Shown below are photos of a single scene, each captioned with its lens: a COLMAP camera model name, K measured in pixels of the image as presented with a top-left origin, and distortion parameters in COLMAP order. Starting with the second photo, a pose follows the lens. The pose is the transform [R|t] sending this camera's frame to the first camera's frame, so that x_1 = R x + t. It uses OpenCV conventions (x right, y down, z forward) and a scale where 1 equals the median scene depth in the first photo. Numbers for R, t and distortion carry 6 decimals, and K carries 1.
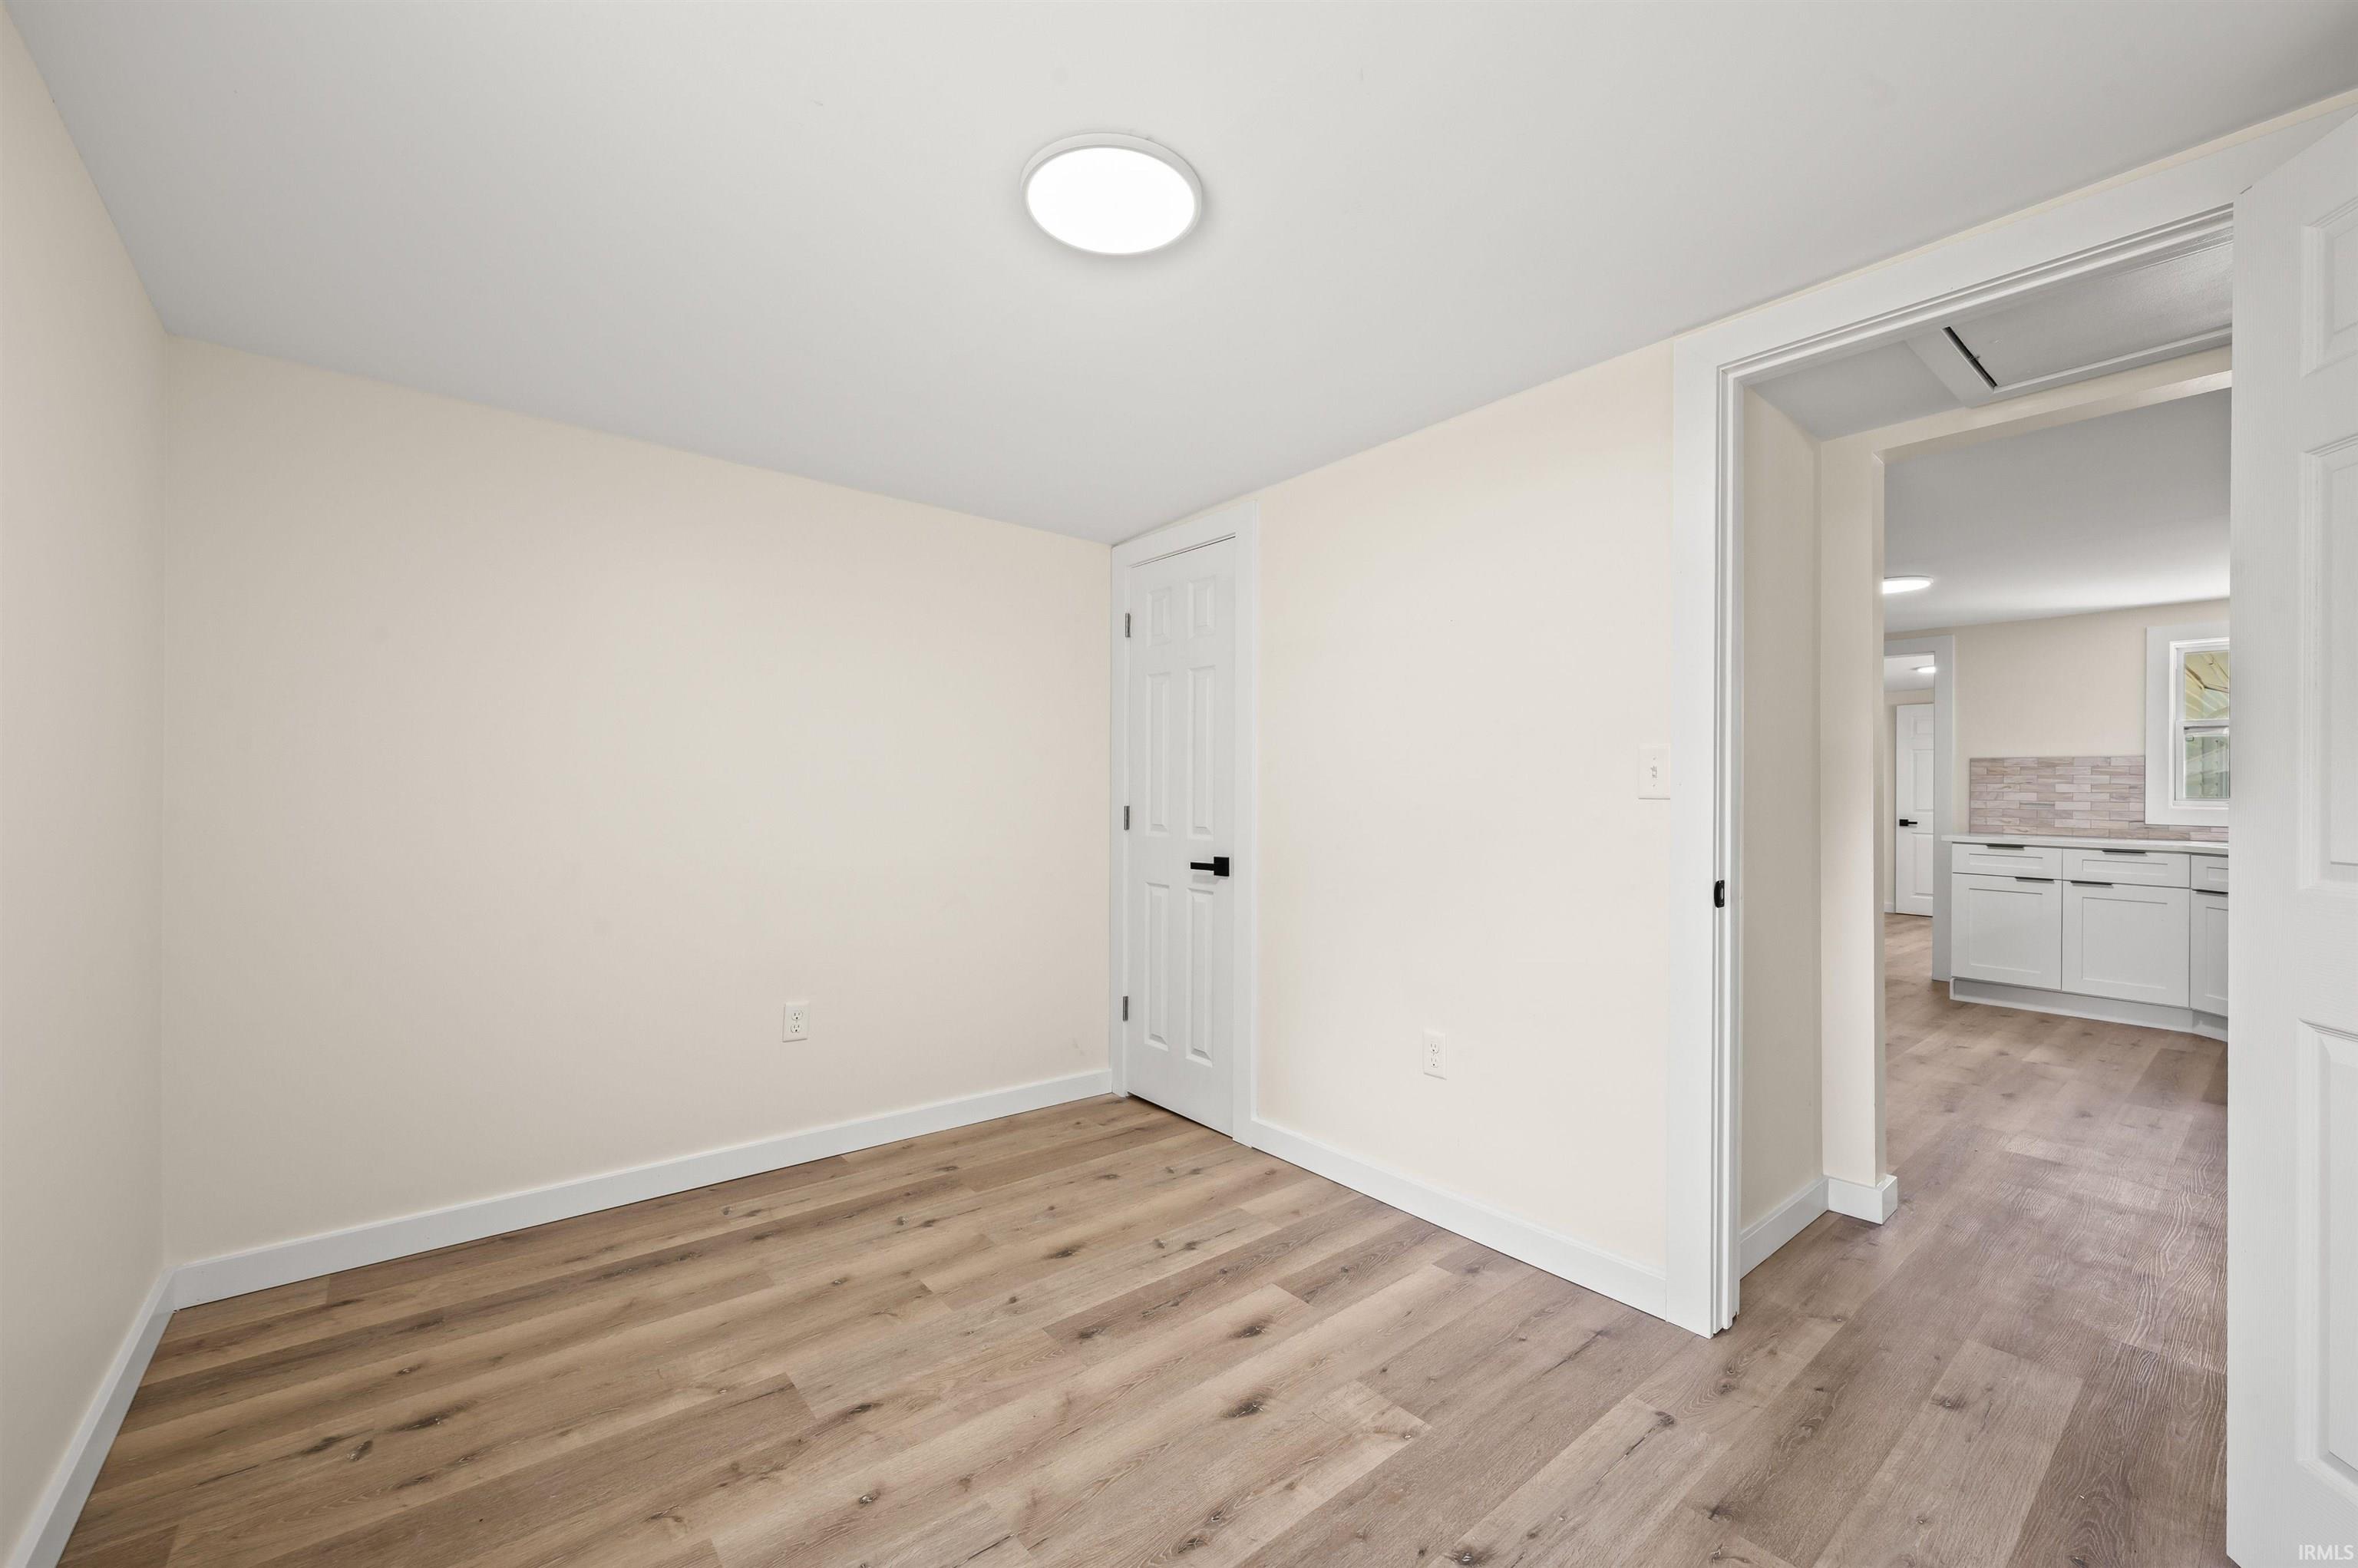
lens RADIAL K [[943.2, 0, 1170.6], [0, 943.2, 785.2], [0, 0, 1]] dist [-0.000644, 0.000061]
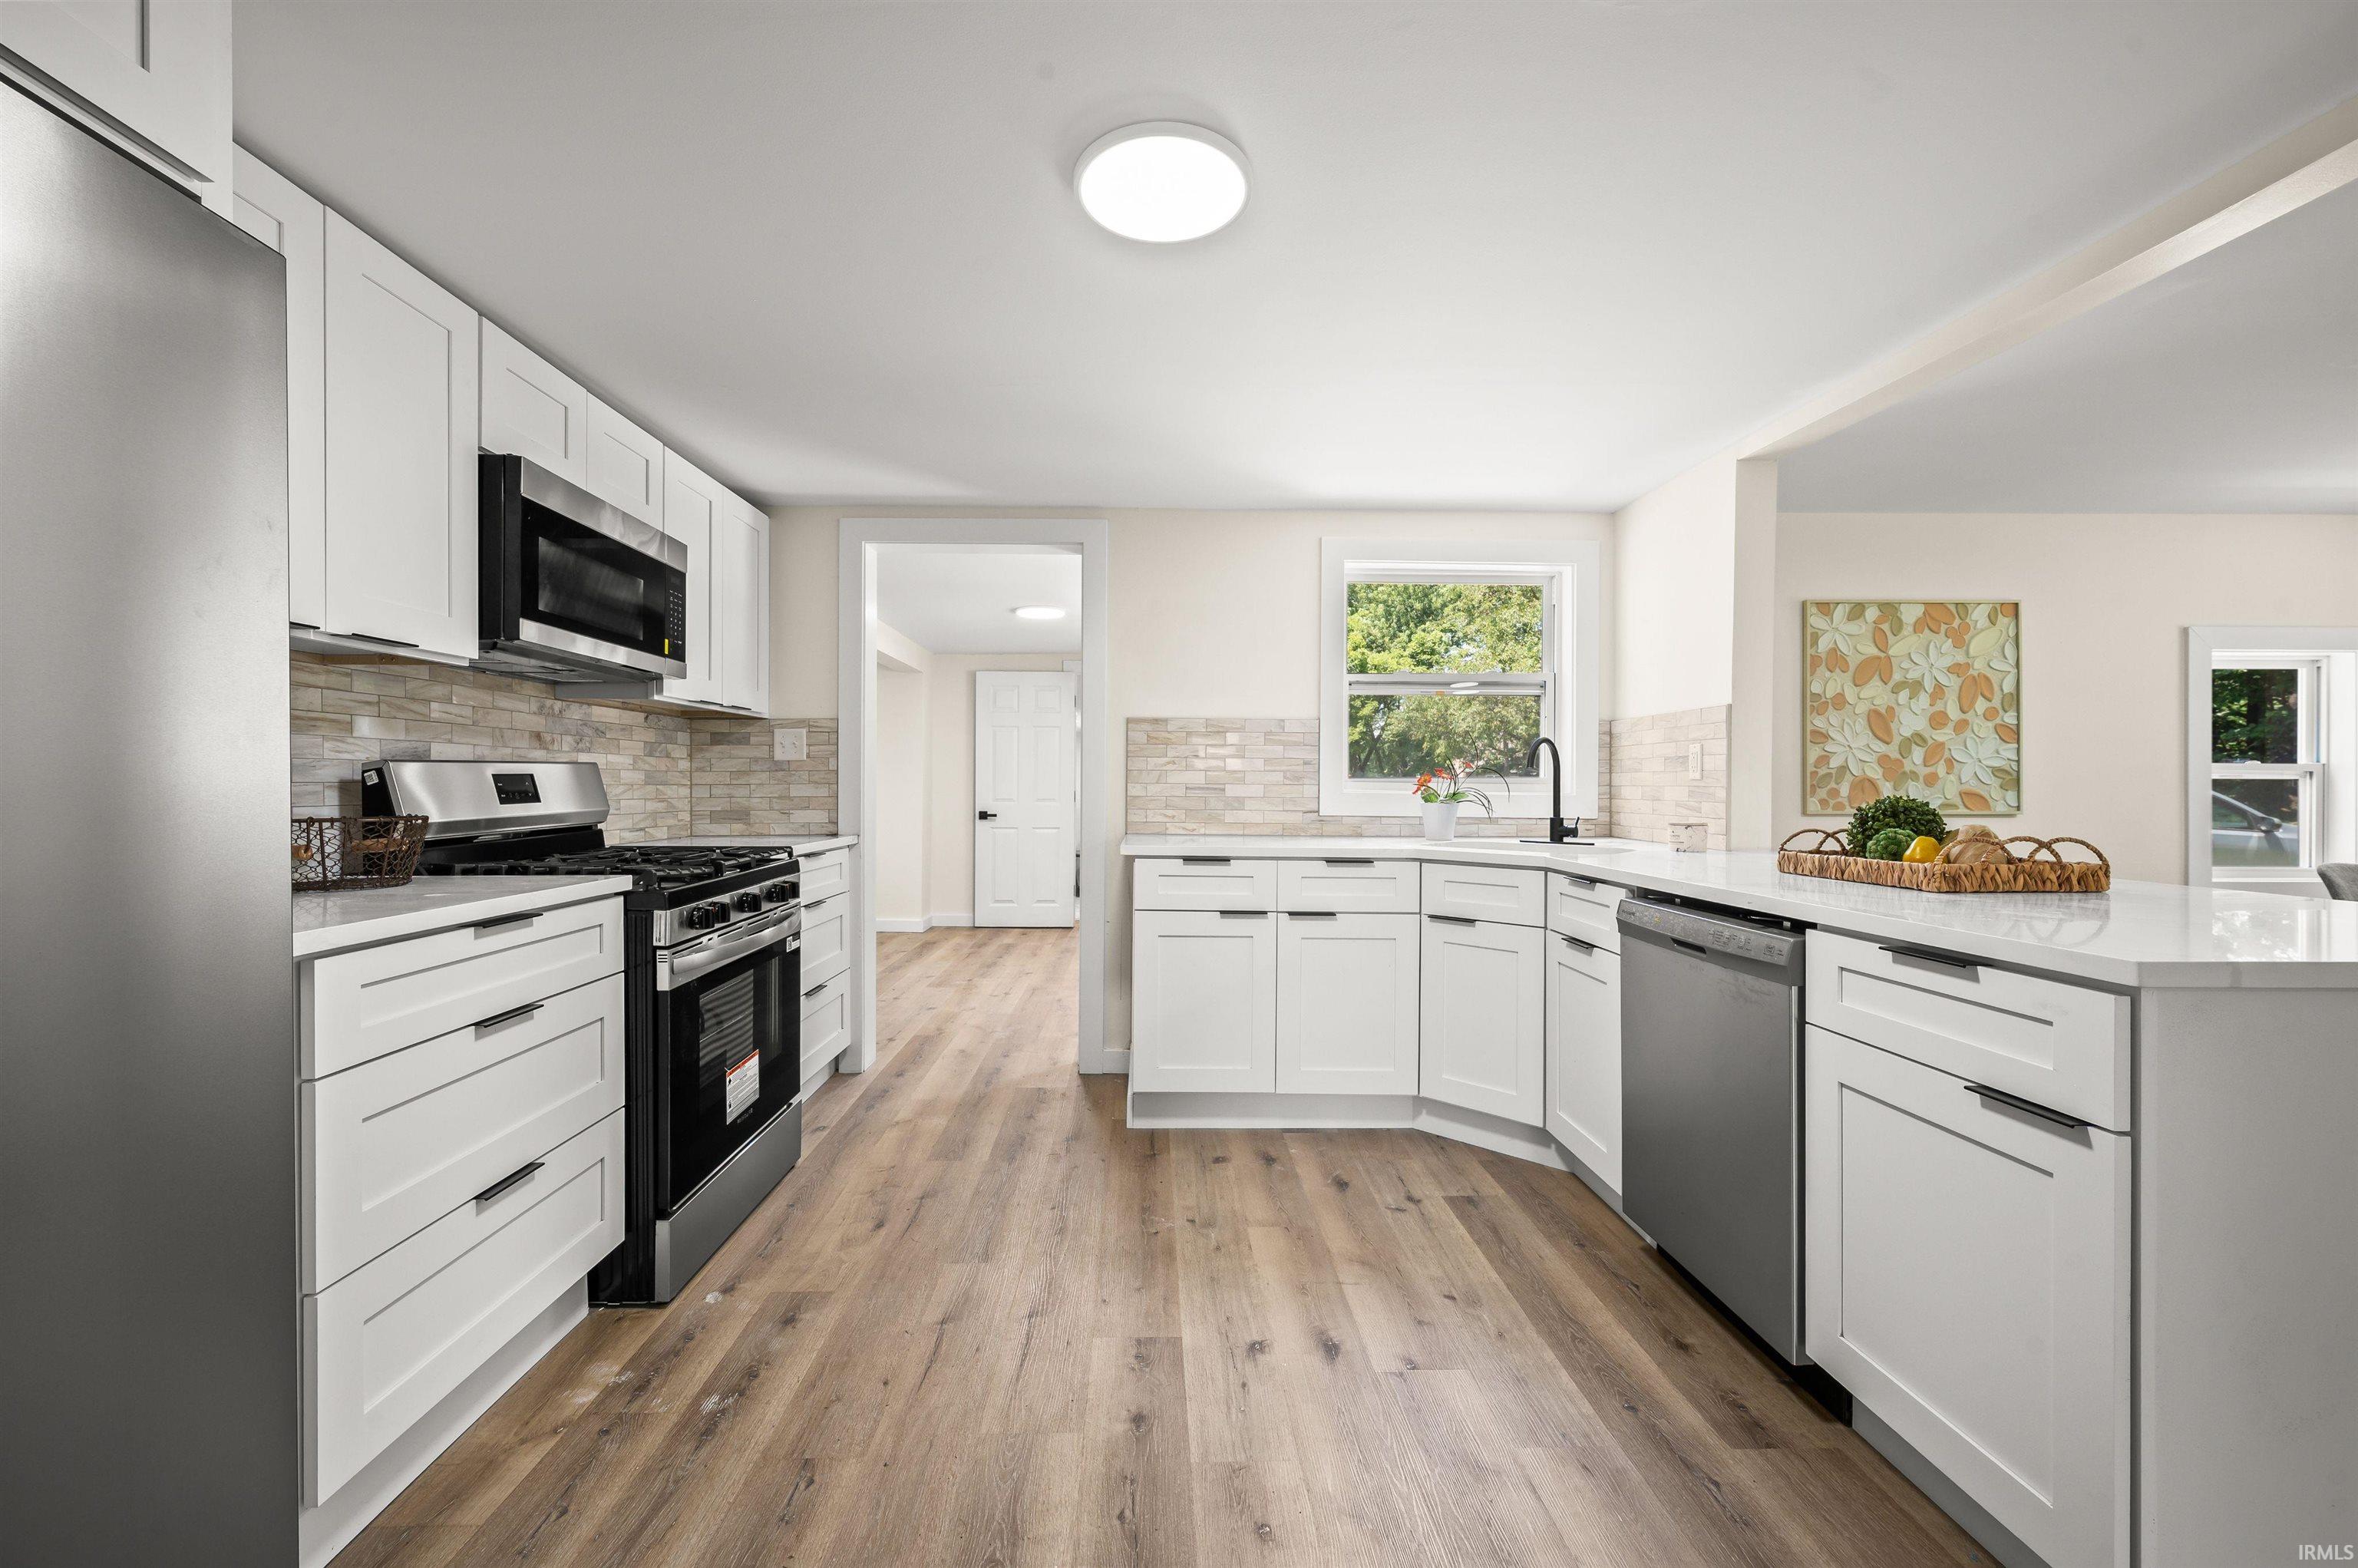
lens RADIAL K [[973.4, 0, 1179.0], [0, 973.4, 784.0], [0, 0, 1]] dist [-0.001018, -0.000215]
pose [[0.609620, -0.002250, 0.792691, 0.378005], [-0.003463, 0.999979, 0.005501, 0.013653], [-0.792686, -0.006099, 0.609599, 0.618621]]
